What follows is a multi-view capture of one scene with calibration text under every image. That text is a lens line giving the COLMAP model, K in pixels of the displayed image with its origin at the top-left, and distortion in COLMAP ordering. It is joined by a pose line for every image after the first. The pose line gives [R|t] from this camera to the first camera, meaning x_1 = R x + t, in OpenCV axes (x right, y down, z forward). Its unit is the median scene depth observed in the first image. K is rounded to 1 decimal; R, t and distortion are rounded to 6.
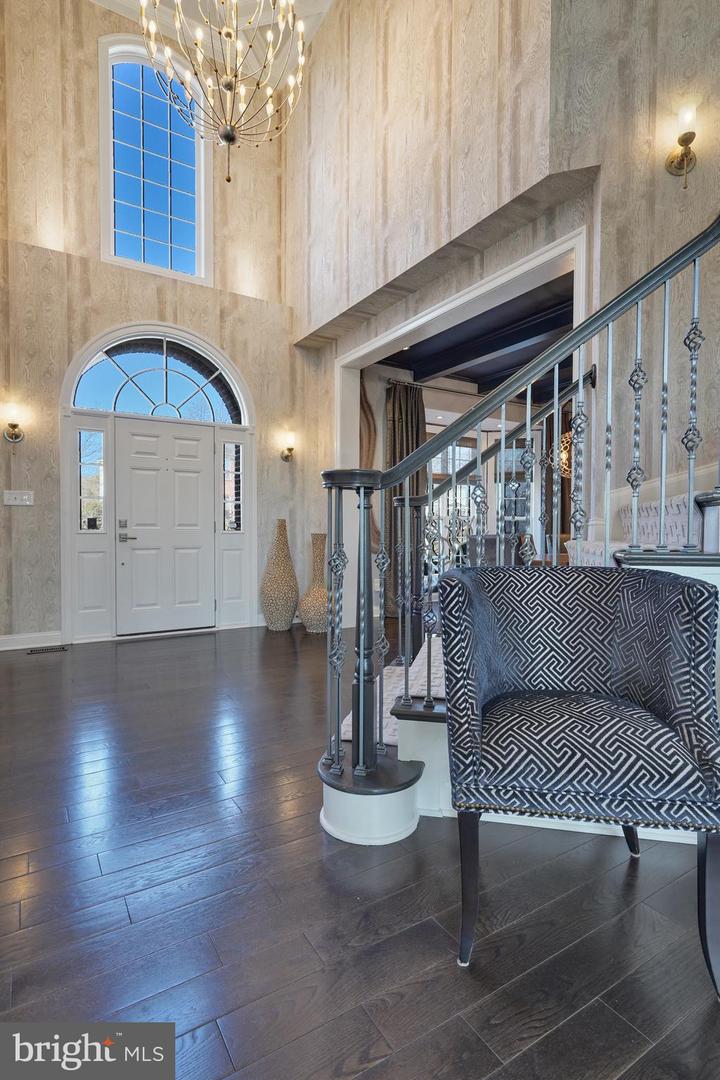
lens RADIAL K [[499.6, 0, 318.8], [0, 499.6, 541.9], [0, 0, 1]] dist [-0.000123, 0.000293]
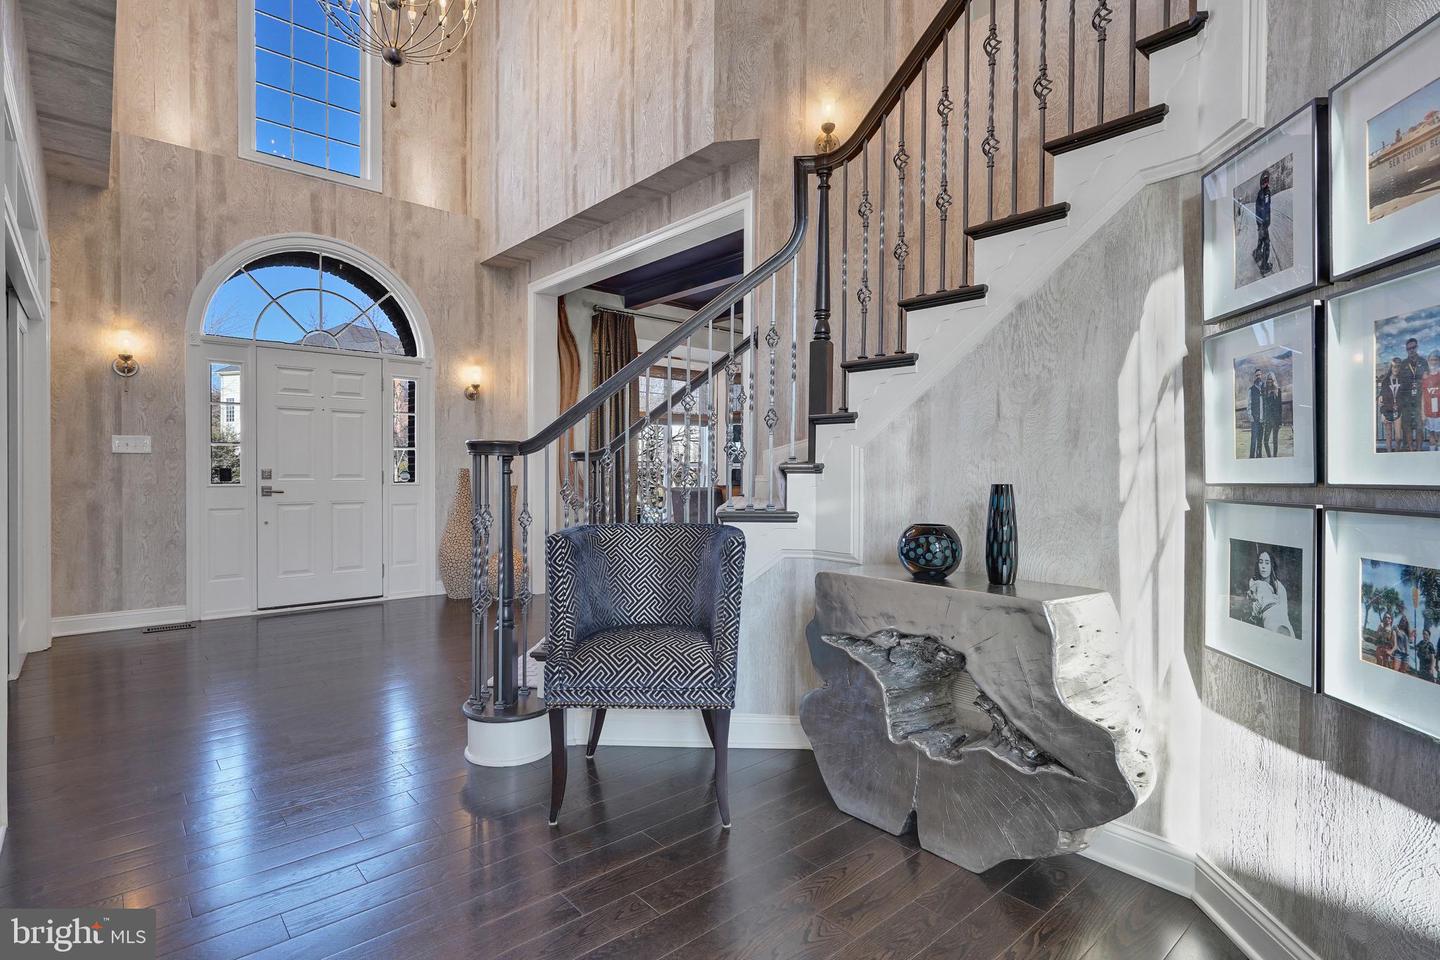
lens RADIAL K [[666.1, 0, 639.6], [0, 666.1, 479.4], [0, 0, 1]] dist [0.001633, 0.000344]
pose [[0.989276, -0.001017, 0.146052, 0.064115], [0.002925, 0.999913, -0.012851, -0.012843], [-0.146026, 0.013140, 0.989193, -0.199292]]
